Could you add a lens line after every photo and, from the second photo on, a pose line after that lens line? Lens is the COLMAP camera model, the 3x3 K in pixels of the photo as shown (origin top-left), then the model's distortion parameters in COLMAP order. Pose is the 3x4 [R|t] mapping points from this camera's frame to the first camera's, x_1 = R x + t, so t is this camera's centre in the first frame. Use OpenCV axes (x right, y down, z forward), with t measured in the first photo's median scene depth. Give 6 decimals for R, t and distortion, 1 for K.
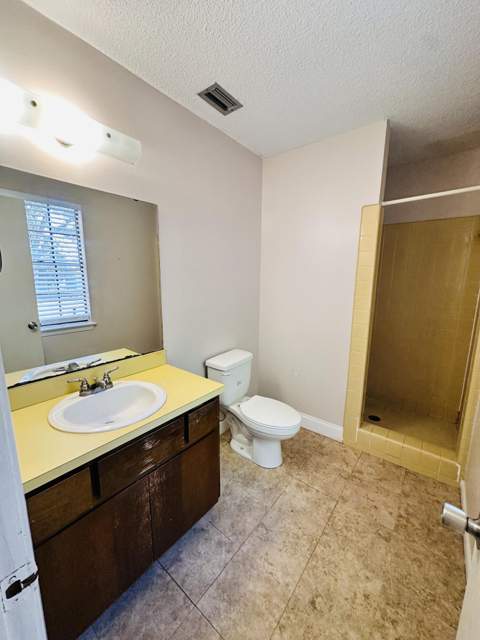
lens RADIAL K [[254.8, 0, 240.0], [0, 254.8, 320.0], [0, 0, 1]] dist [-0.004745, 0.000403]
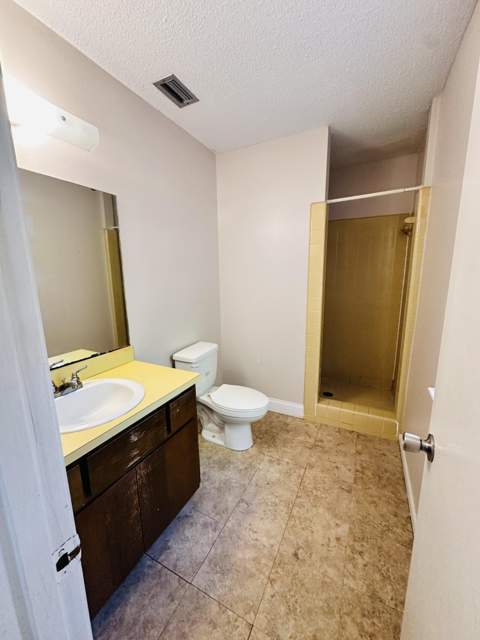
lens RADIAL K [[254.8, 0, 240.0], [0, 254.8, 320.0], [0, 0, 1]] dist [-0.004745, 0.000403]
pose [[0.979173, -0.059110, 0.194230, -0.082507], [0.056209, 0.998210, 0.020416, 0.023896], [-0.195089, -0.009073, 0.980744, -0.038405]]
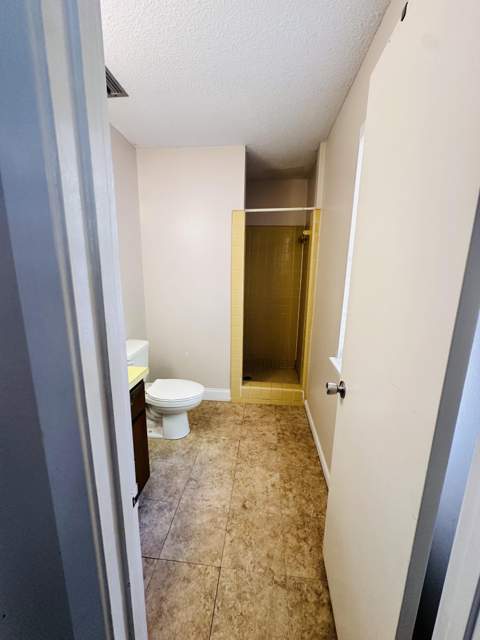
lens RADIAL K [[254.8, 0, 240.0], [0, 254.8, 320.0], [0, 0, 1]] dist [-0.004745, 0.000403]
pose [[0.839245, -0.102202, 0.534063, -0.262357], [0.082470, 0.994739, 0.060764, 0.021214], [-0.537464, -0.006951, 0.843258, -0.101672]]
